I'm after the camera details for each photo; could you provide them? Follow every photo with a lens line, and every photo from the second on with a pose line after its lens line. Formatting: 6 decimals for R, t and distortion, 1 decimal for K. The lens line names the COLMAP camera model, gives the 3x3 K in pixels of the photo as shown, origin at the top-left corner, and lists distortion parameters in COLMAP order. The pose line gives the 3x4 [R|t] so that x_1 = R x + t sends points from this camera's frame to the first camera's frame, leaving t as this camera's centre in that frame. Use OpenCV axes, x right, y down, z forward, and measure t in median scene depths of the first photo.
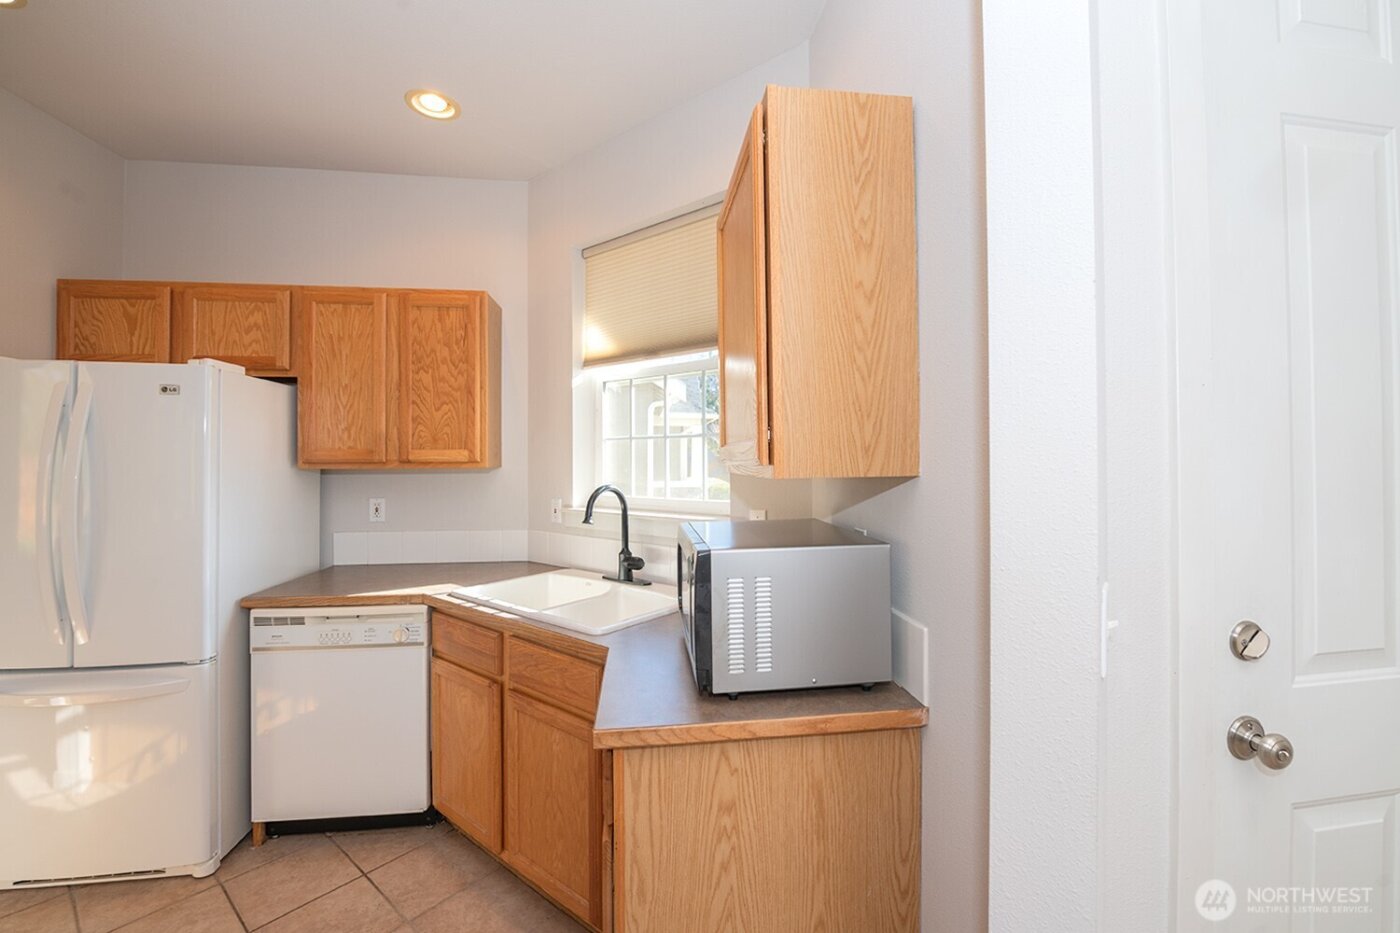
lens RADIAL K [[559.8, 0, 719.7], [0, 559.8, 444.3], [0, 0, 1]] dist [-0.013117, -0.001730]
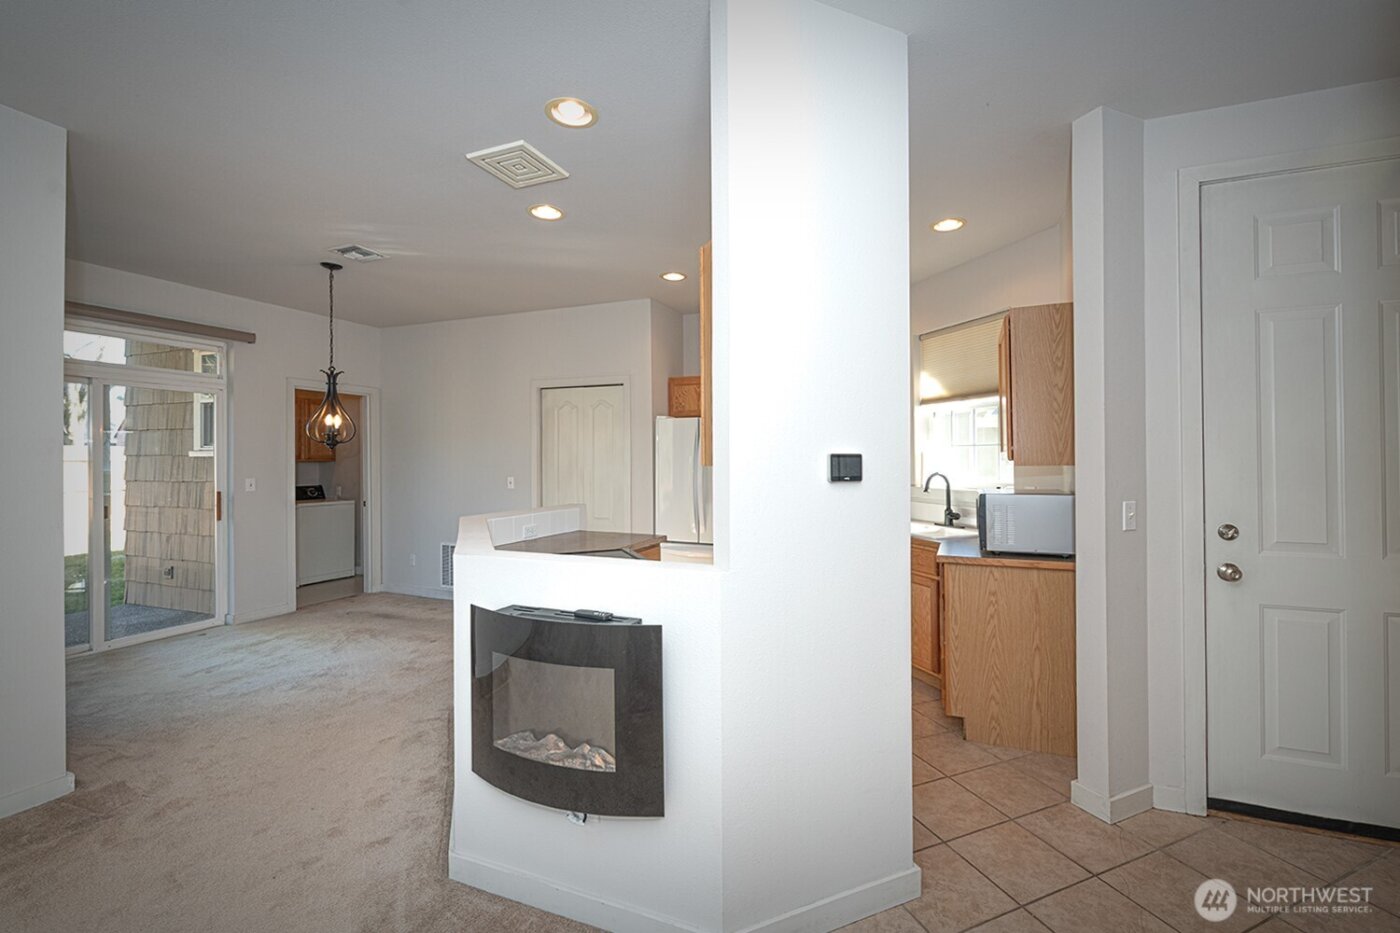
lens RADIAL K [[559.8, 0, 713.4], [0, 559.8, 460.2], [0, 0, 1]] dist [-0.013117, -0.001730]
pose [[0.851194, 0.005124, -0.524827, 0.140073], [0.009368, 0.999645, 0.024954, -0.020853], [0.524768, -0.026157, 0.850843, -0.989966]]
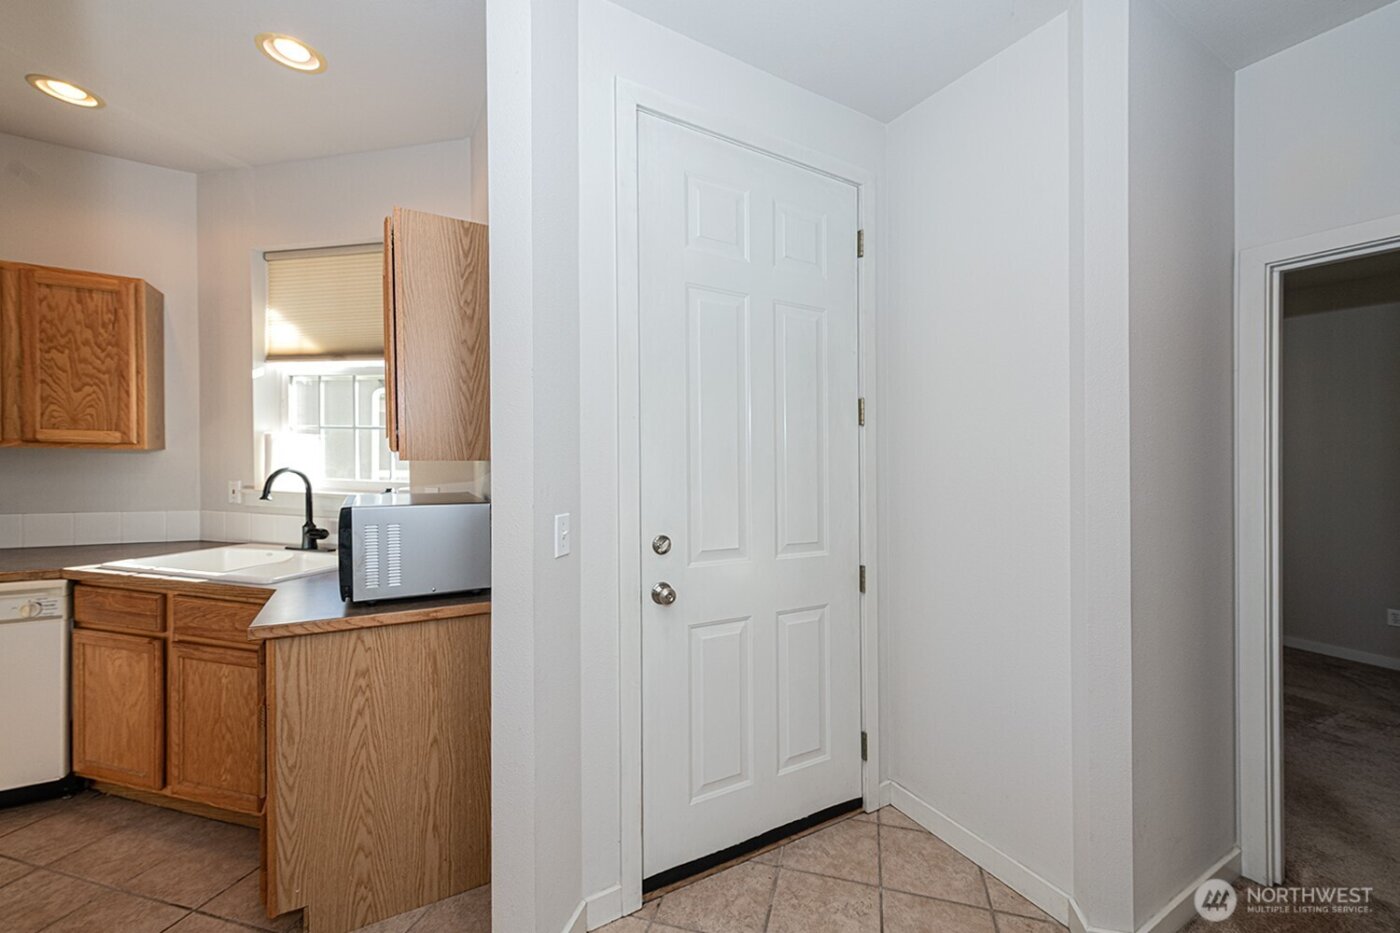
lens RADIAL K [[508.7, 0, 698.4], [0, 508.7, 464.0], [0, 0, 1]] dist [0.006264, -0.000058]
pose [[0.908486, 0.016625, 0.417584, 0.137793], [-0.036791, 0.998510, 0.040290, -0.009030], [-0.416292, -0.051966, 0.907745, -0.340985]]
